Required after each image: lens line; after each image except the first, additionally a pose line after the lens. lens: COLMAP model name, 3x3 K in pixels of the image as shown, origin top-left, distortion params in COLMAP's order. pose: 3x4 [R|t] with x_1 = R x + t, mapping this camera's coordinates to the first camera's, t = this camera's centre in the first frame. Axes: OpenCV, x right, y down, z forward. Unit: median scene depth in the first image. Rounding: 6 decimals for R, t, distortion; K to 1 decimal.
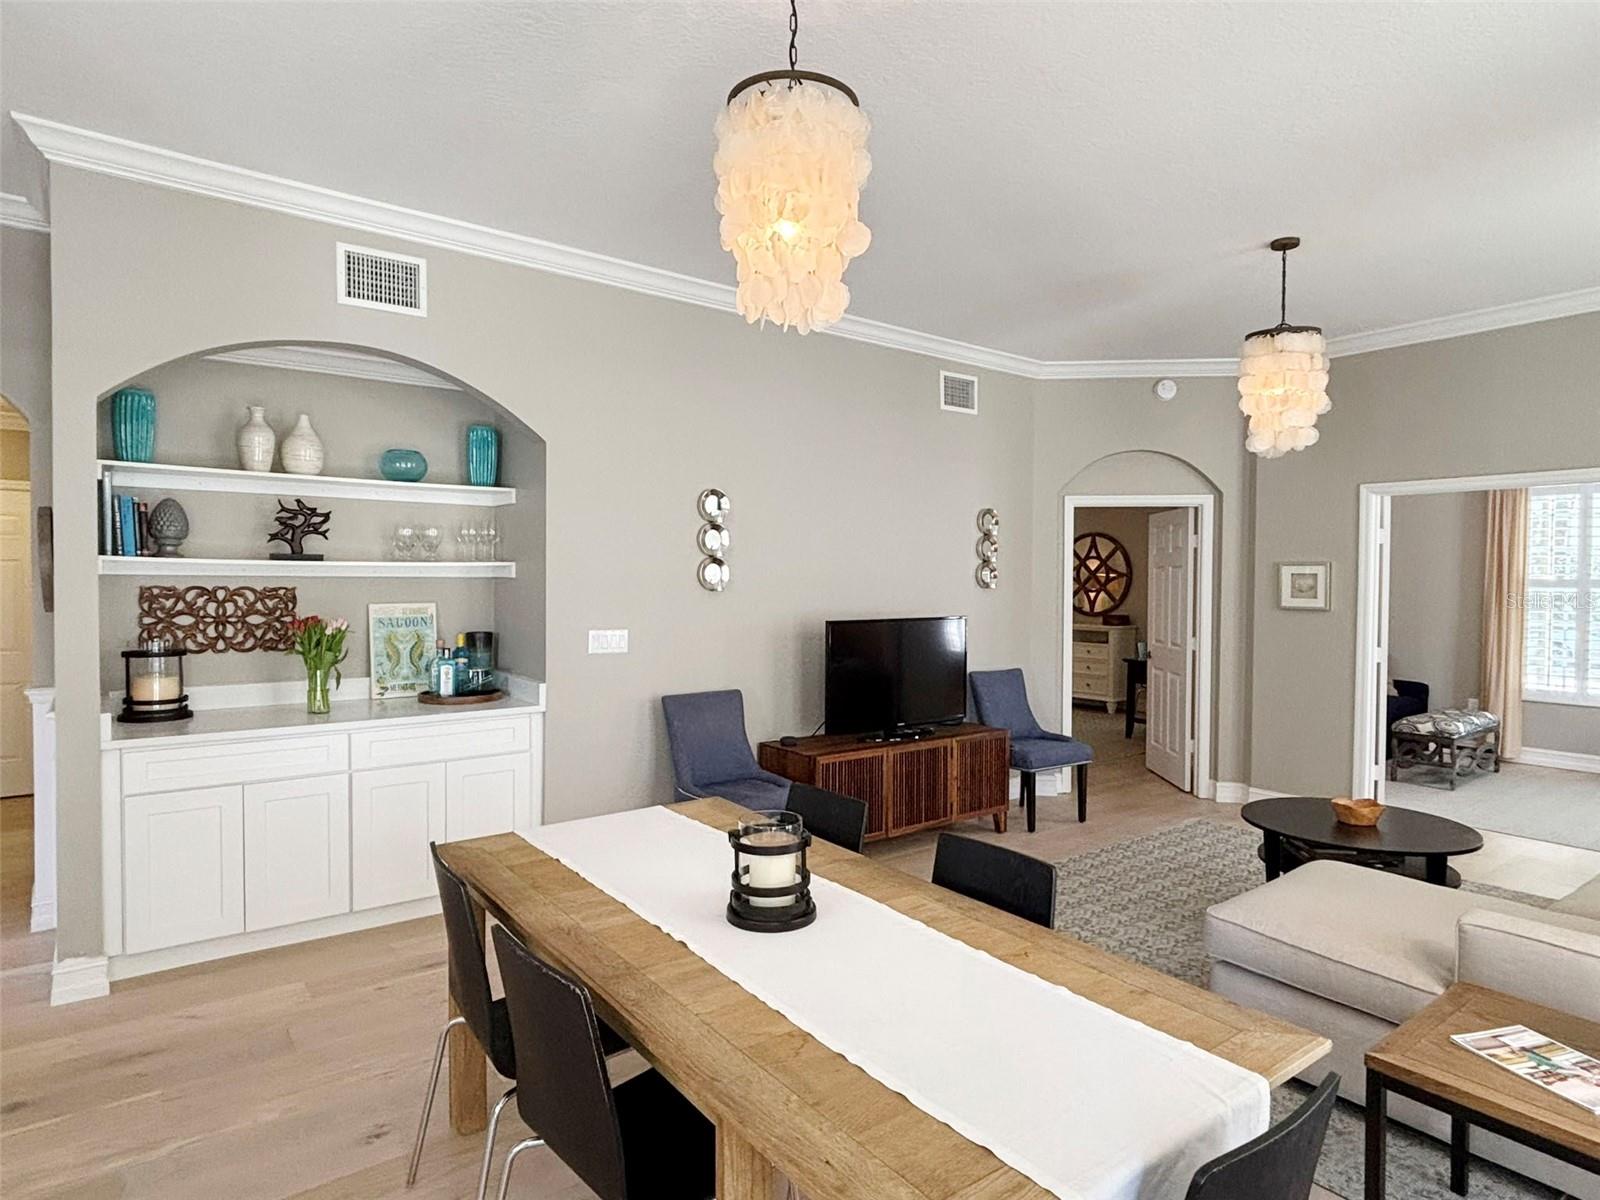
lens RADIAL K [[879.2, 0, 800.0], [0, 879.2, 600.0], [0, 0, 1]] dist [0.020102, -0.000374]
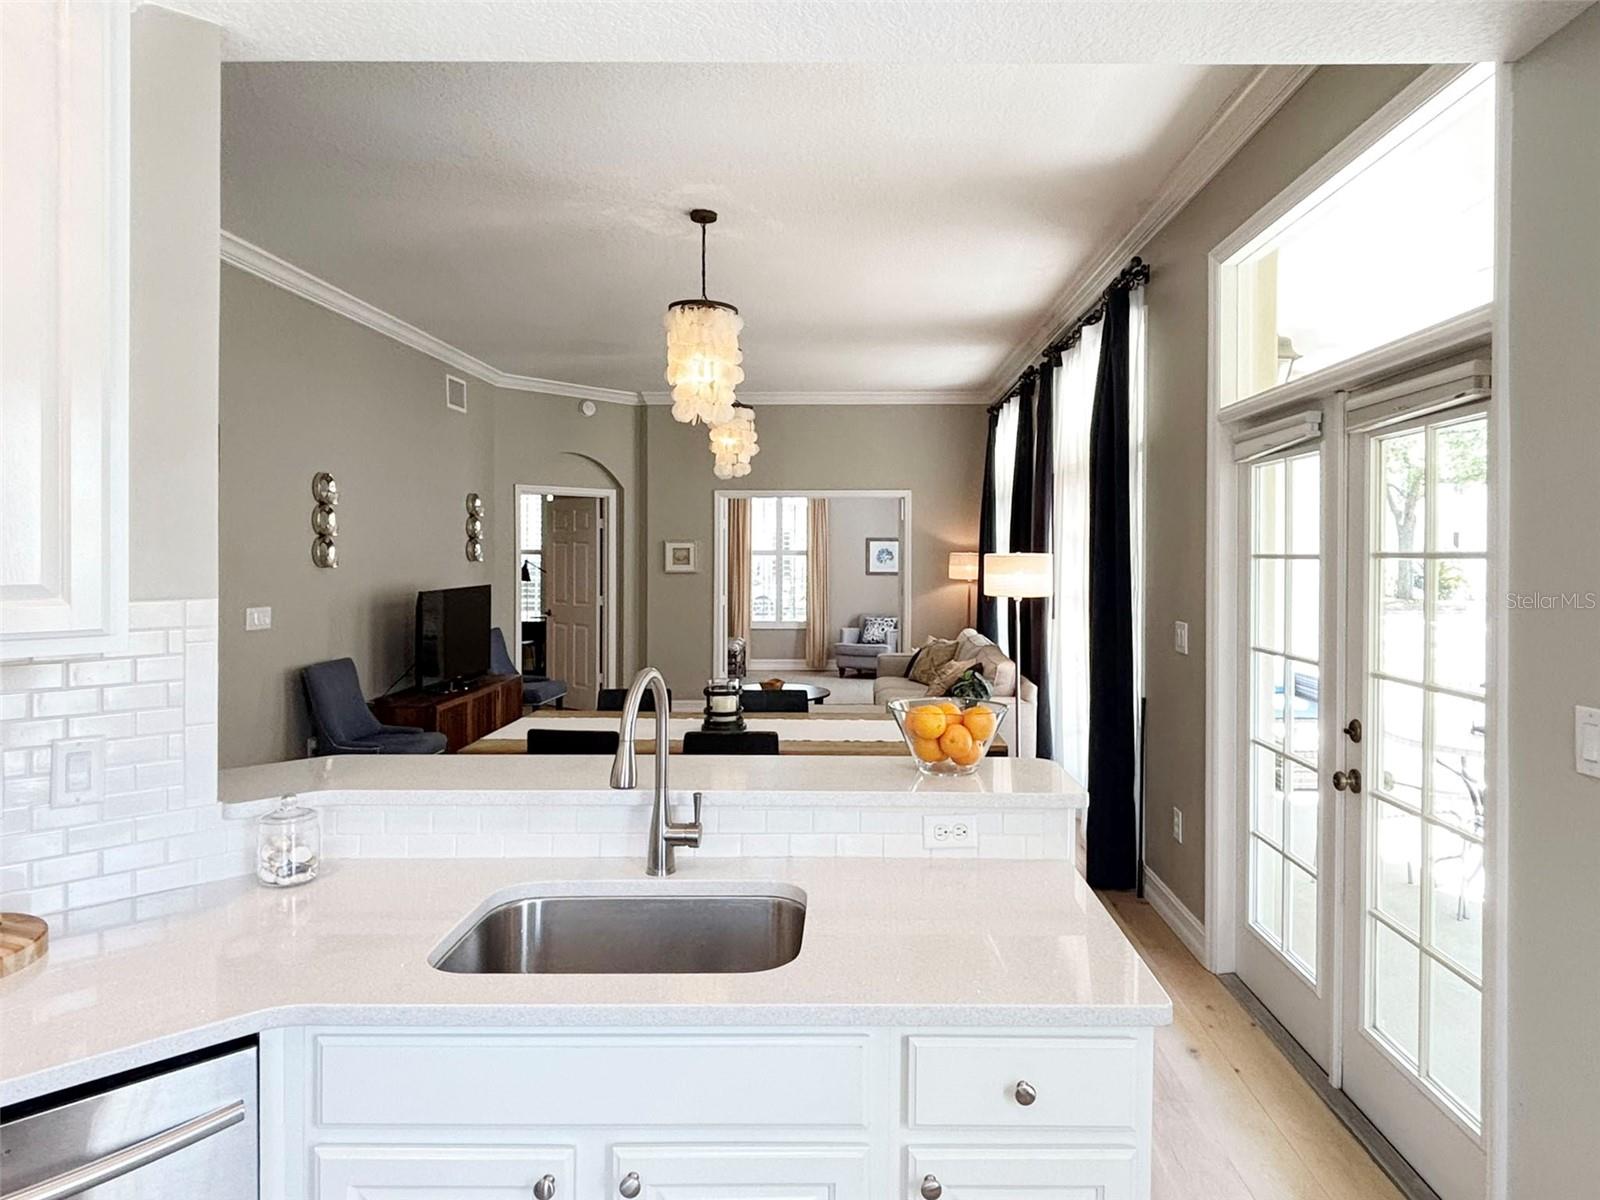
lens RADIAL K [[989.9, 0, 836.1], [0, 989.9, 603.8], [0, 0, 1]] dist [0.001976, -0.000056]
pose [[0.597896, -0.051045, 0.799946, -0.587012], [0.025302, 0.998675, 0.044815, -0.004286], [-0.801174, -0.006555, 0.598396, -0.189862]]
